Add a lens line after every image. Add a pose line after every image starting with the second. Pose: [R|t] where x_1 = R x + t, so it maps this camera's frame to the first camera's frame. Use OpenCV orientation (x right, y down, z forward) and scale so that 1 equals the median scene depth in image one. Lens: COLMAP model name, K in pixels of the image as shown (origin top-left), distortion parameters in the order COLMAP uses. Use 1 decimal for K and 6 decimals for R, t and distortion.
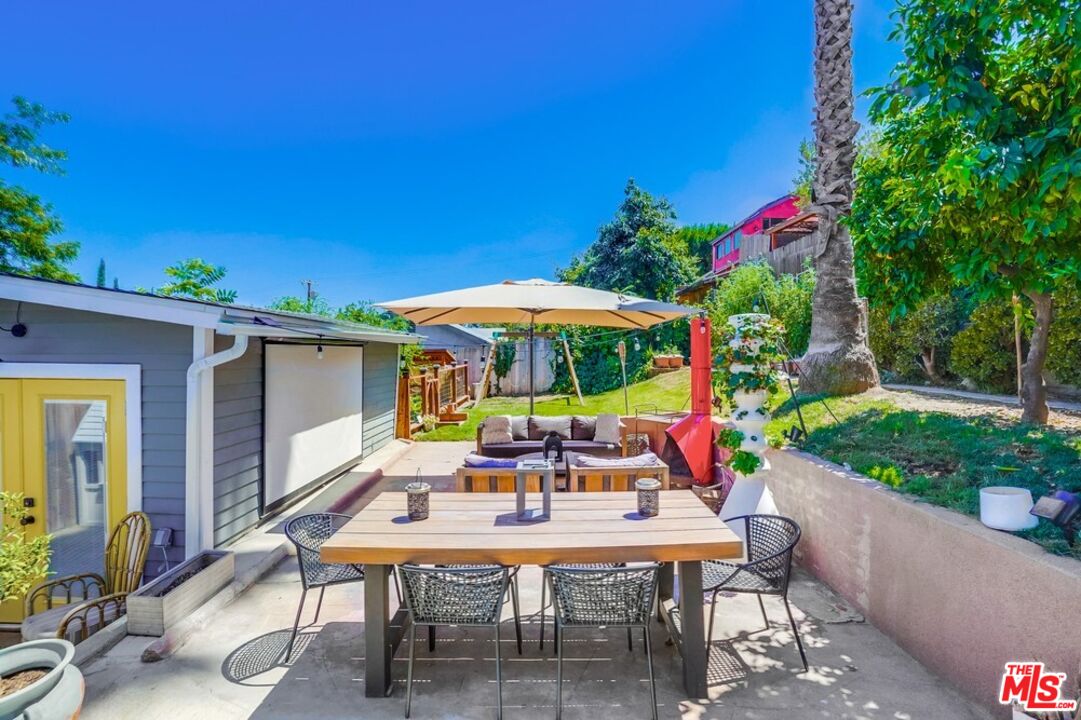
lens RADIAL K [[537.8, 0, 539.1], [0, 537.8, 357.7], [0, 0, 1]] dist [-0.043997, 0.011611]
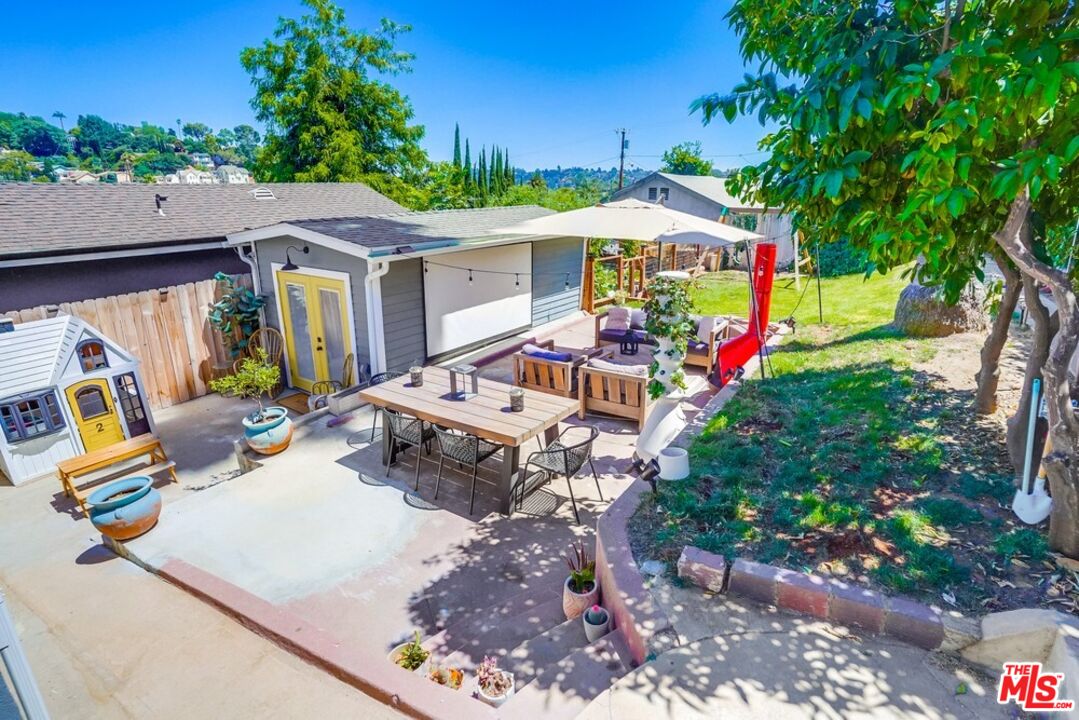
lens RADIAL K [[536.8, 0, 545.7], [0, 536.8, 357.8], [0, 0, 1]] dist [-0.043997, 0.011611]
pose [[0.836648, 0.161246, -0.523469, 0.440511], [-0.005628, 0.958168, 0.286153, -0.129496], [0.547712, -0.236463, 0.802556, -0.083718]]
